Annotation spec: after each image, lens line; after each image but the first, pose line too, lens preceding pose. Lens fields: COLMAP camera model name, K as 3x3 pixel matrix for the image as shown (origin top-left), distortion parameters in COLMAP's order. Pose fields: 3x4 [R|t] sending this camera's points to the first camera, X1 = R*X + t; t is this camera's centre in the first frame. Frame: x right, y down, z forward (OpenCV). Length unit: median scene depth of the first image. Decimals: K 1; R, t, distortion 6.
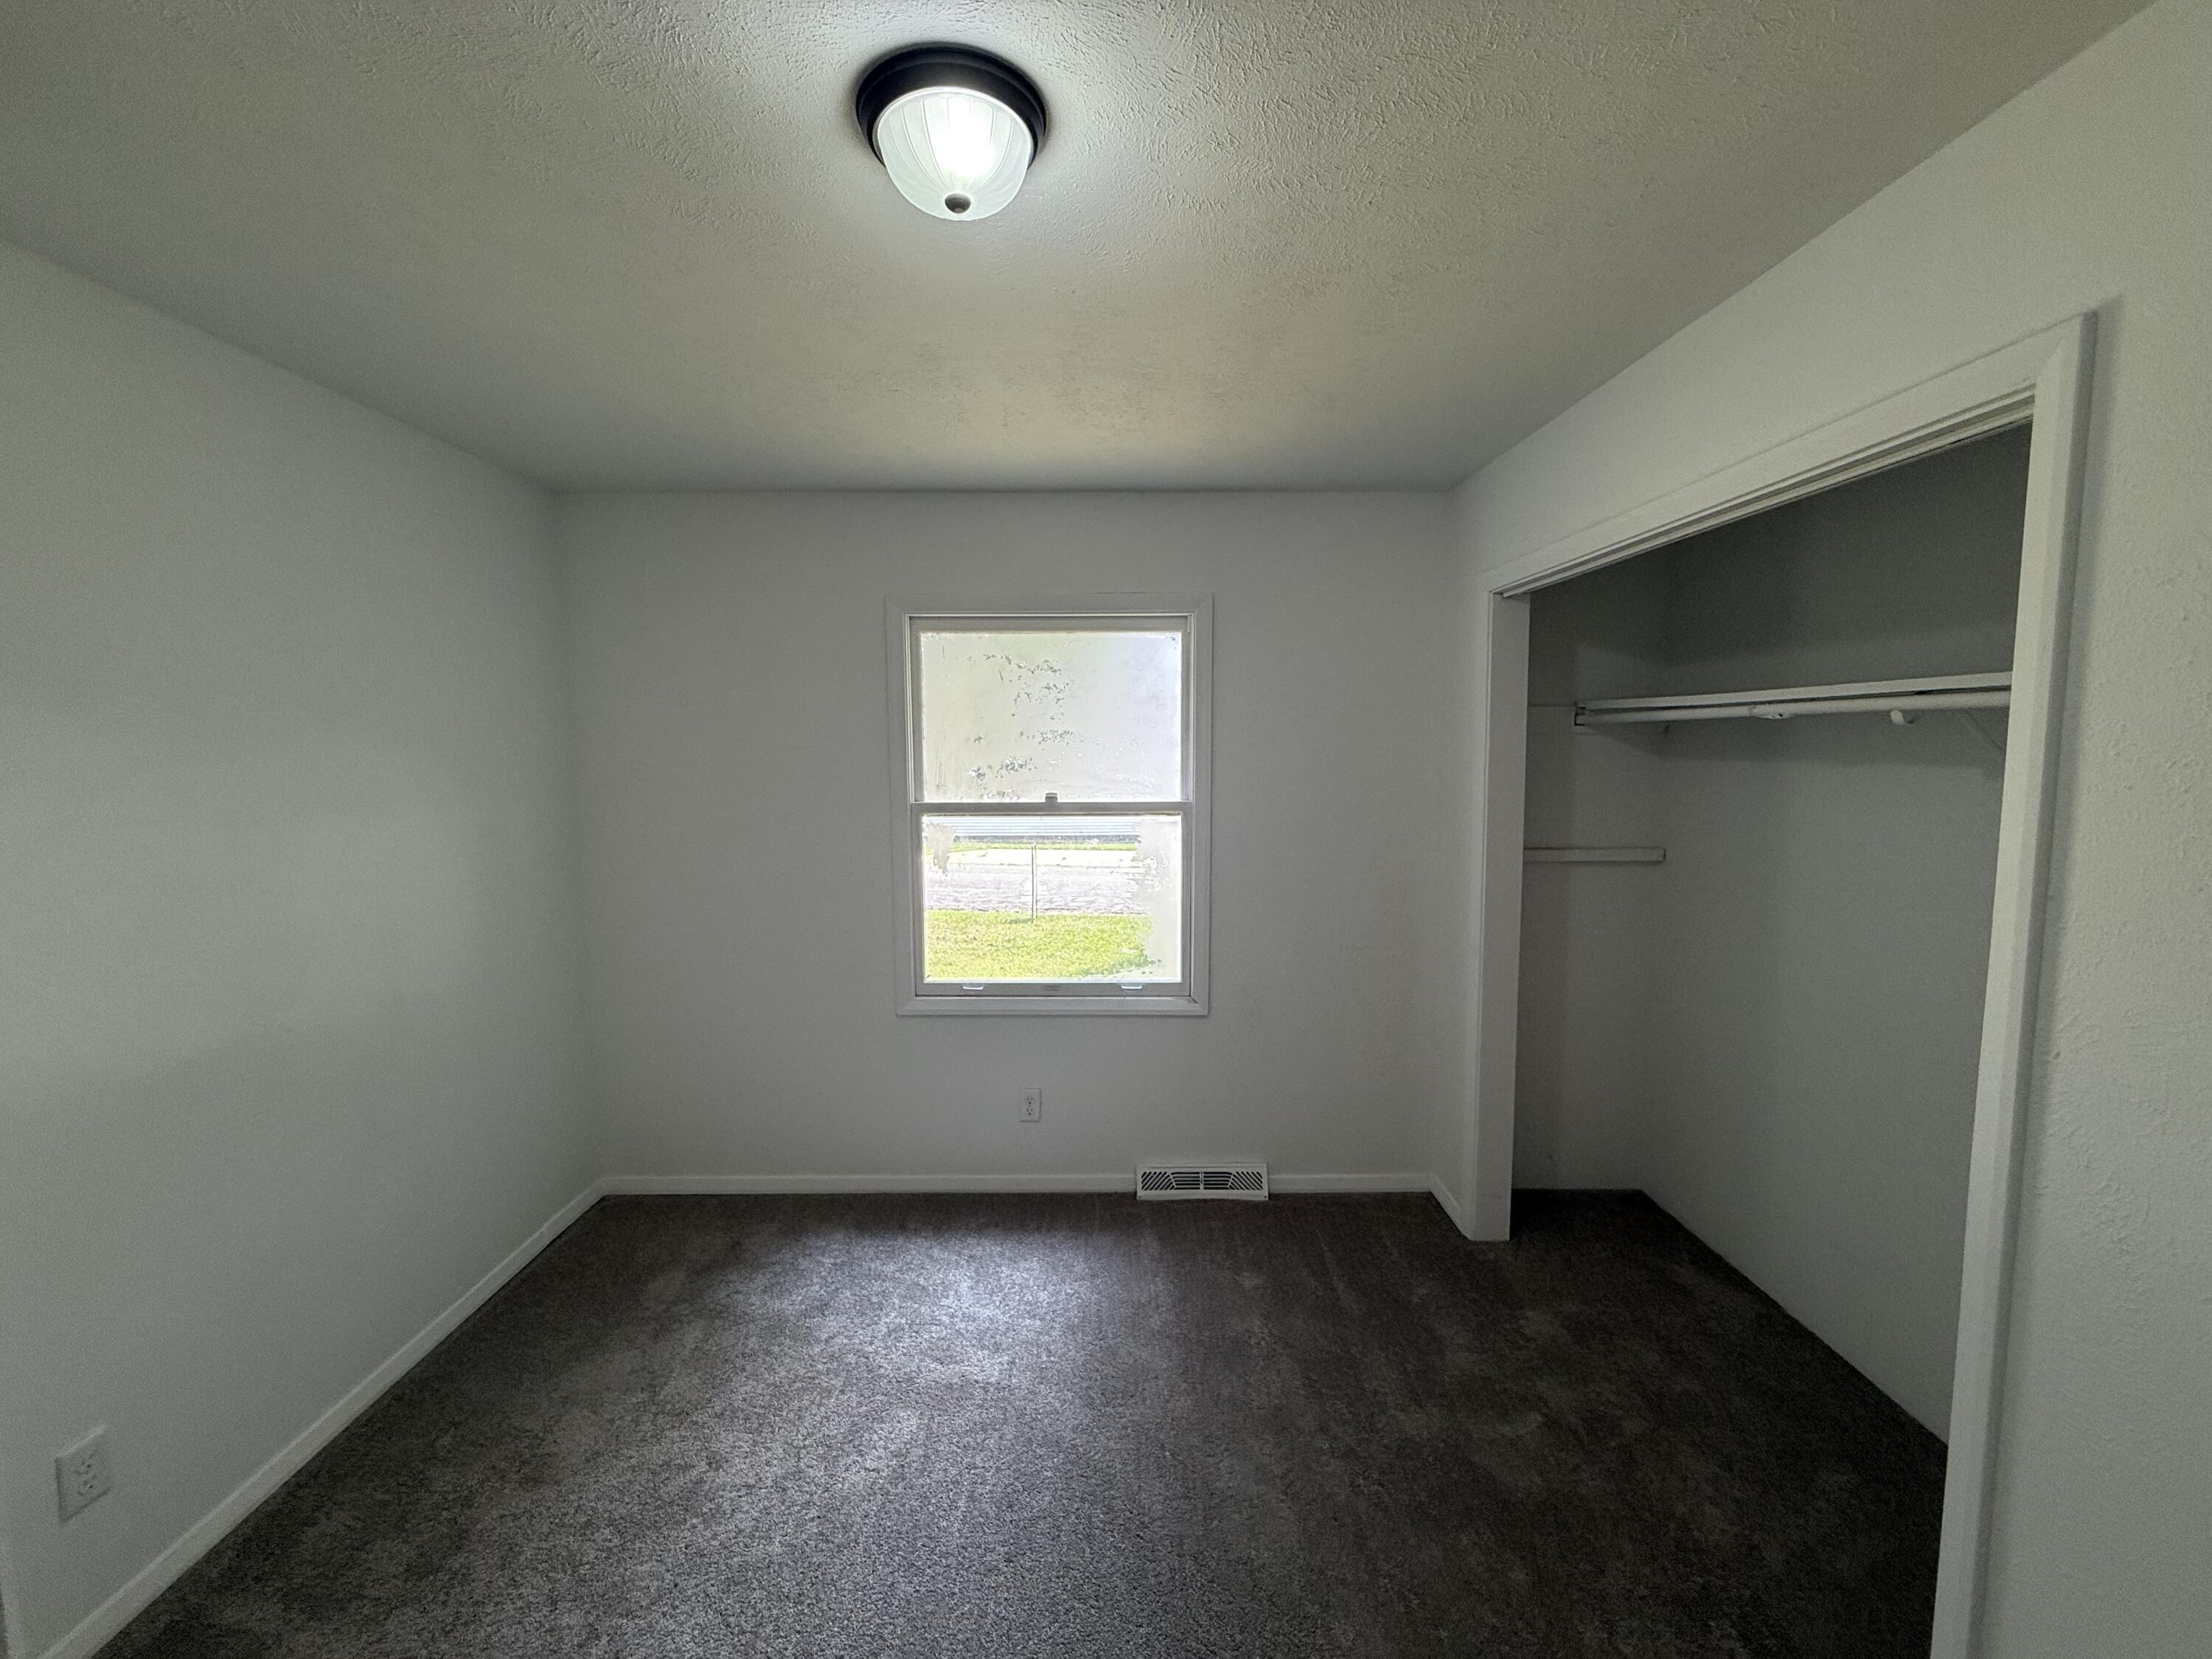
lens RADIAL K [[881.2, 0, 1101.7], [0, 881.2, 828.6], [0, 0, 1]] dist [-0.001627, 0.000828]
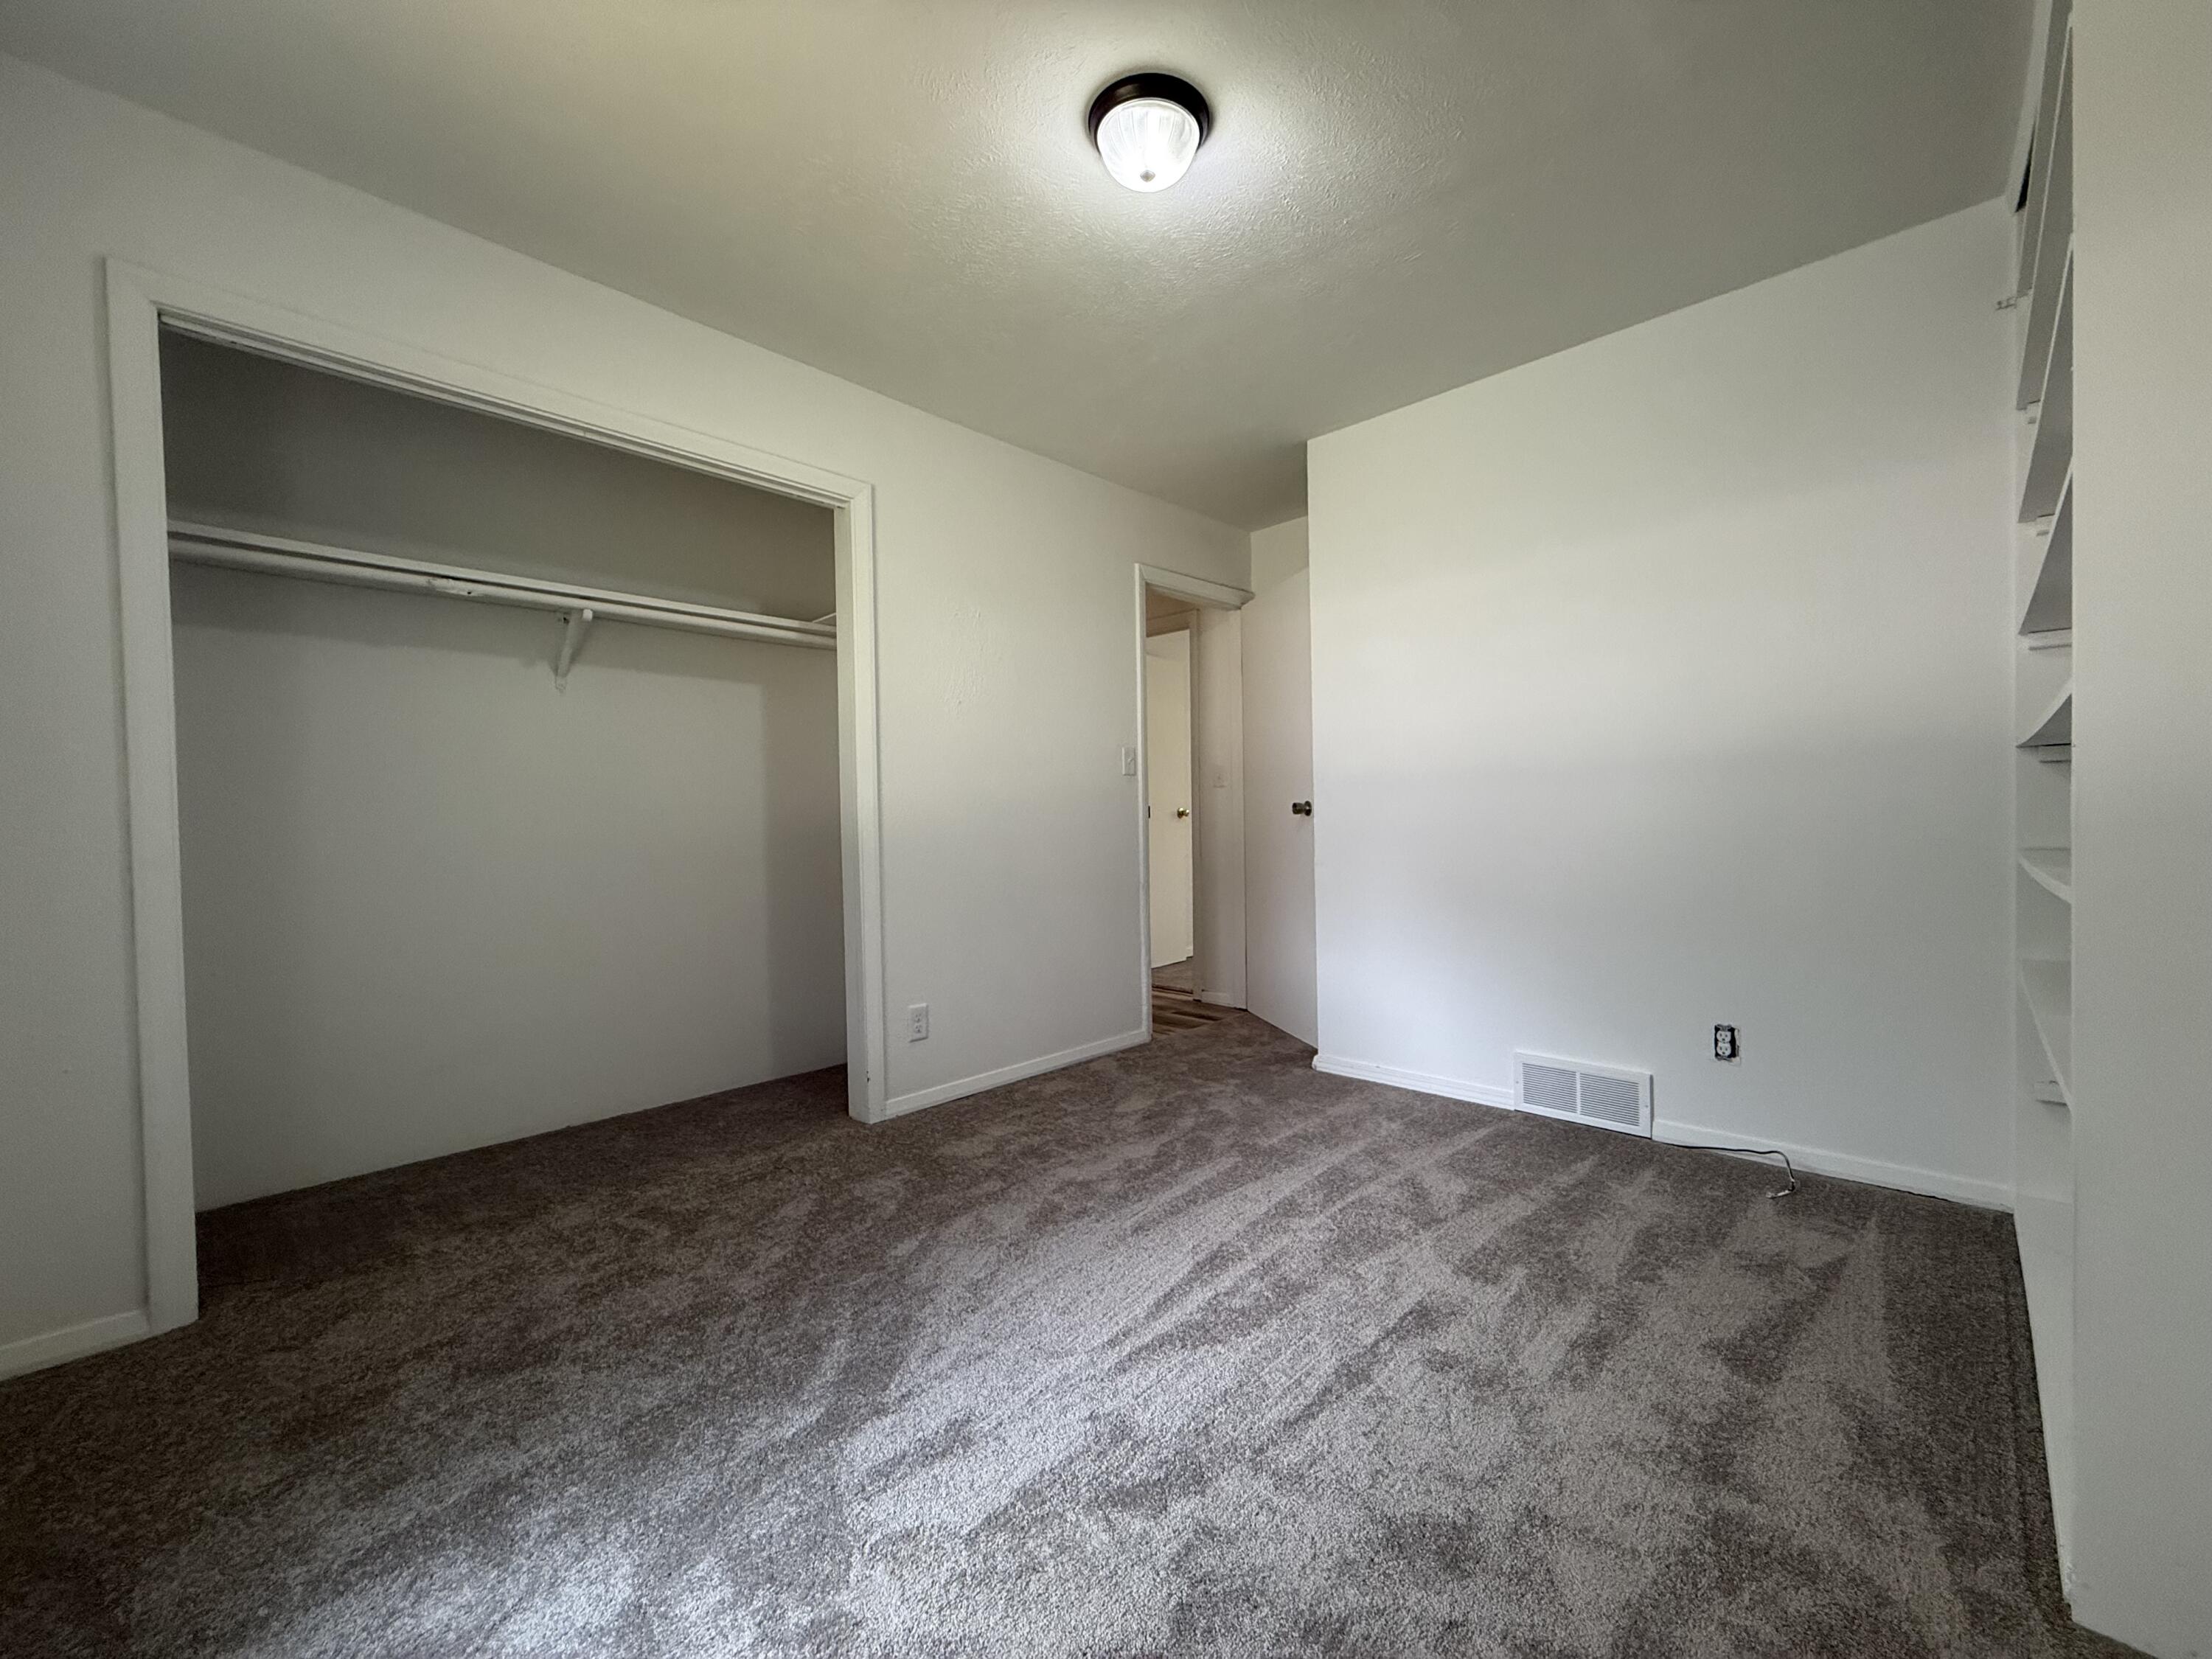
lens RADIAL K [[881.2, 0, 1101.7], [0, 881.2, 828.6], [0, 0, 1]] dist [-0.001627, 0.000828]
pose [[-0.715994, 0.005698, 0.698083, -0.480390], [0.086720, 0.992947, 0.080840, 0.119876], [-0.692699, 0.118419, -0.711439, 0.962115]]
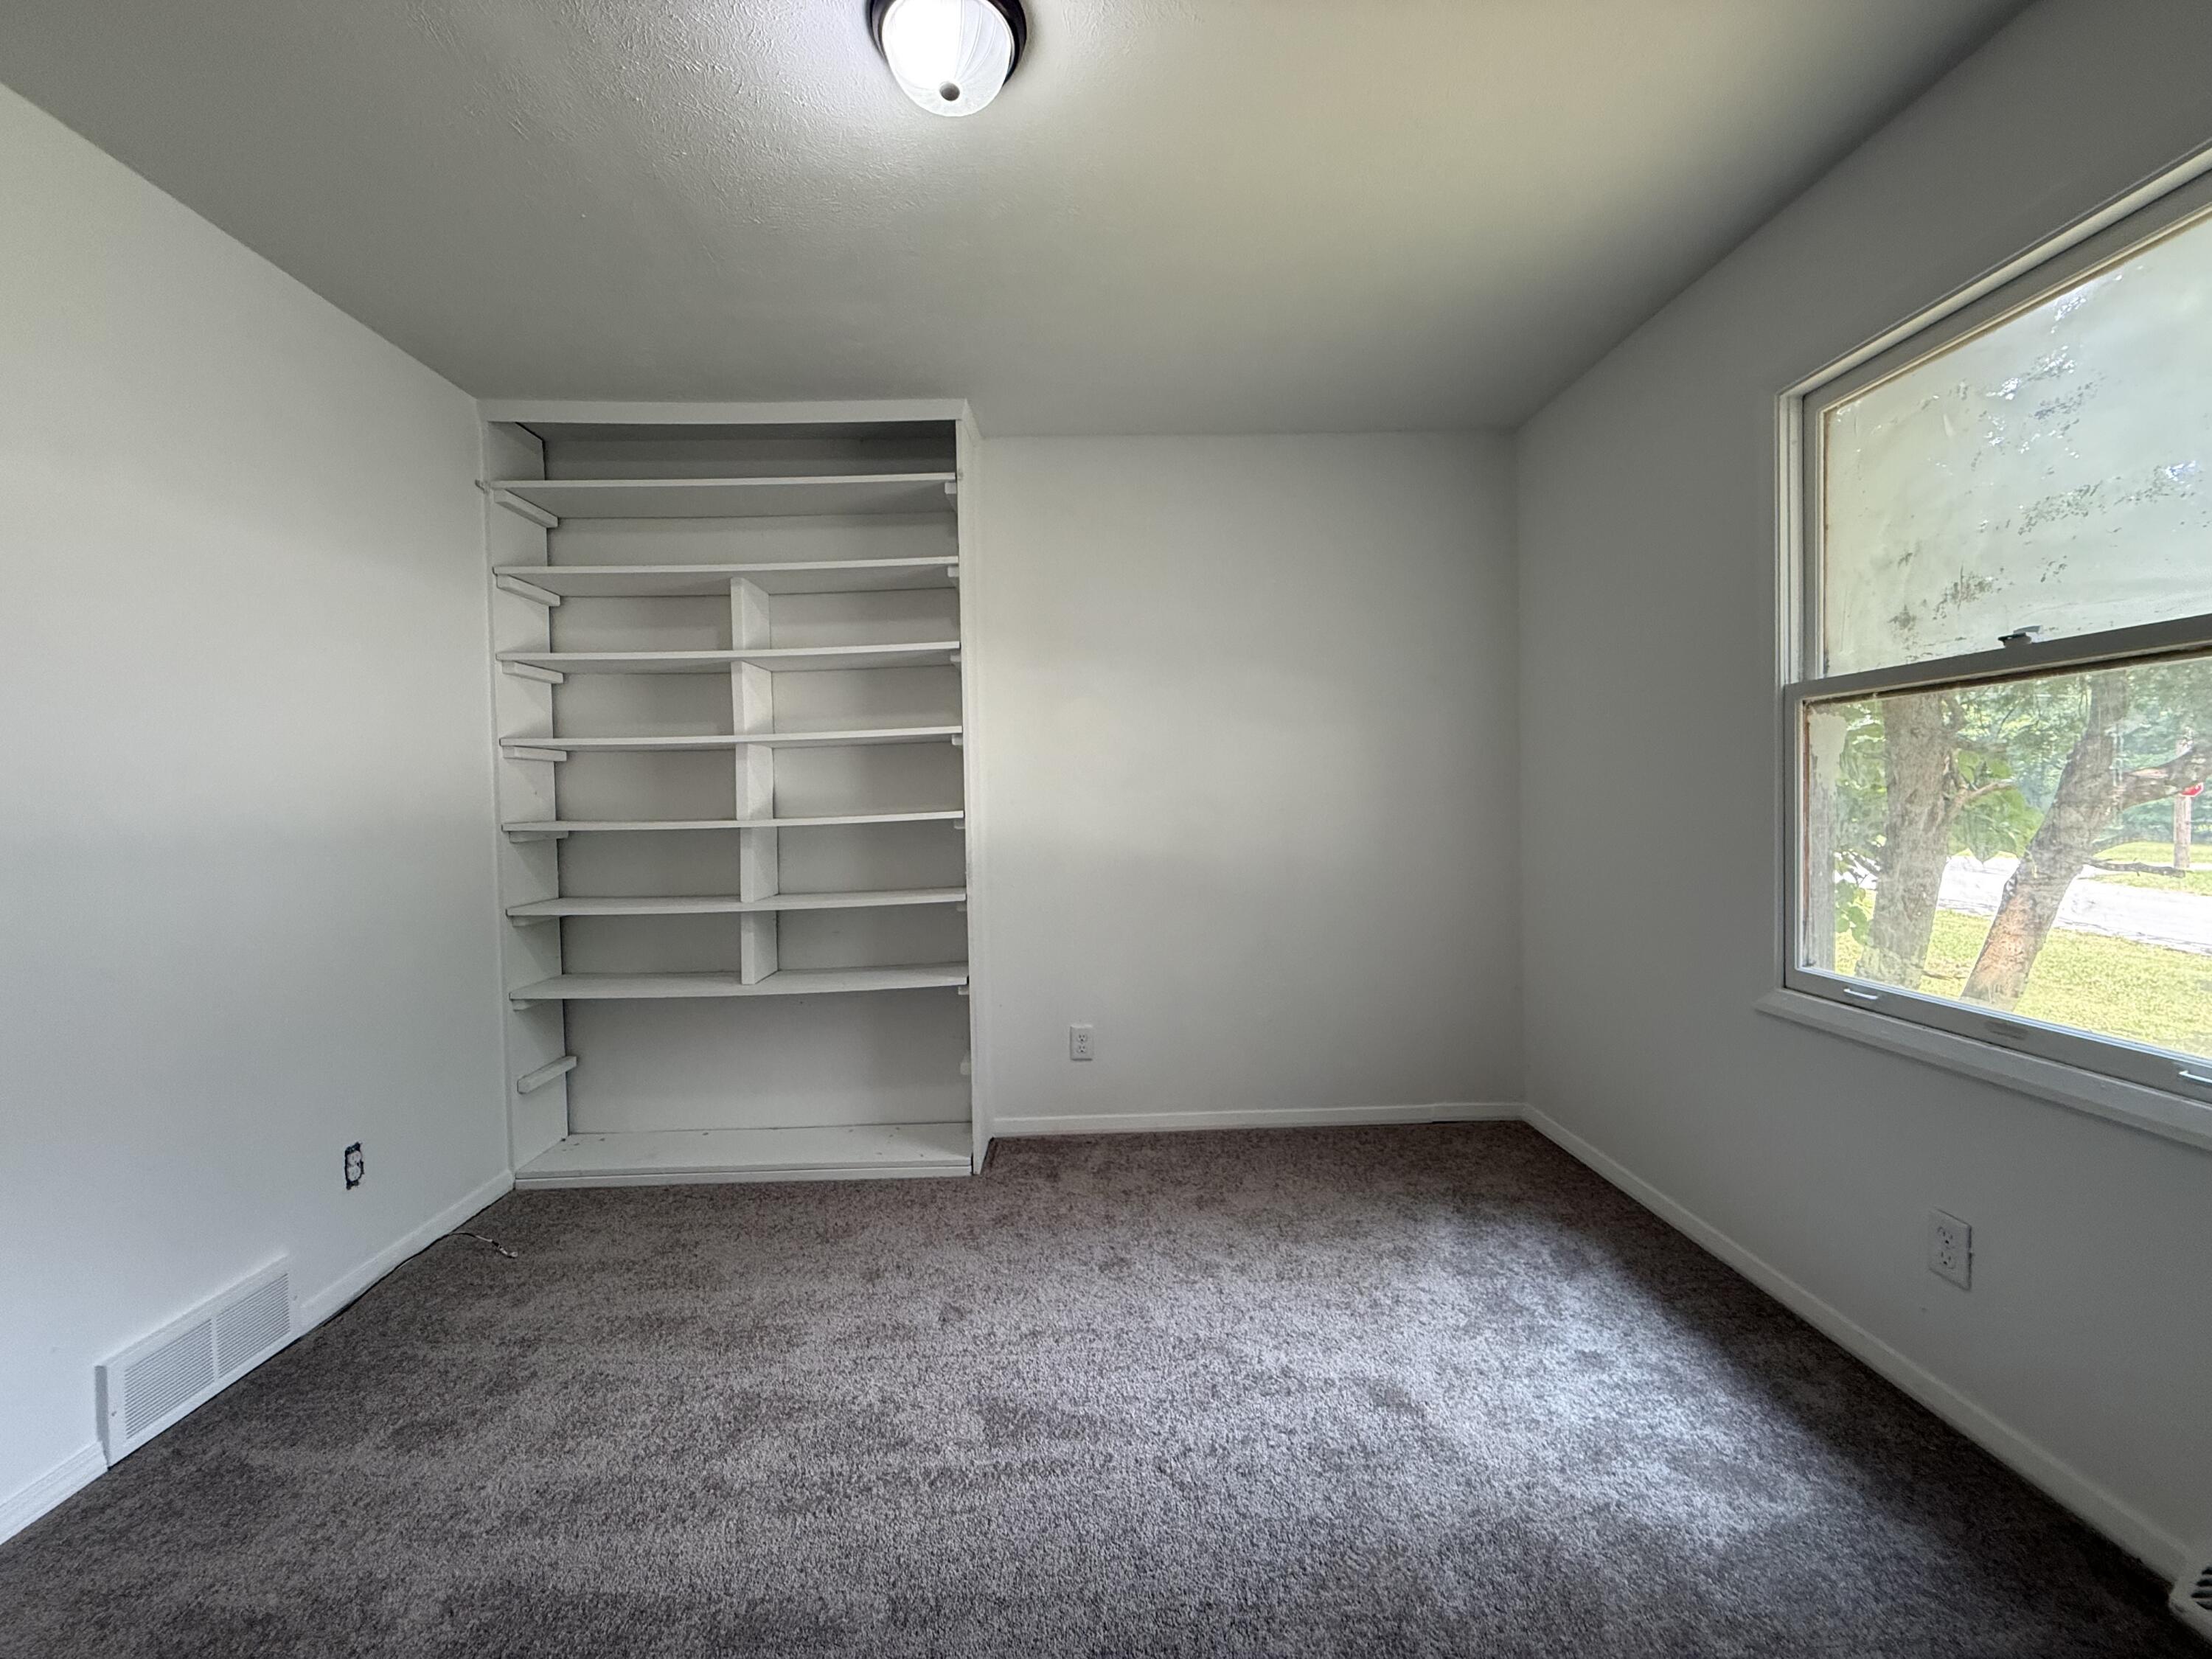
lens RADIAL K [[881.2, 0, 1101.7], [0, 881.2, 828.6], [0, 0, 1]] dist [-0.001627, 0.000828]
pose [[0.031220, 0.033363, -0.998956, 0.452633], [-0.073636, 0.996804, 0.030989, 0.100790], [0.996796, 0.072592, 0.033577, 0.521889]]
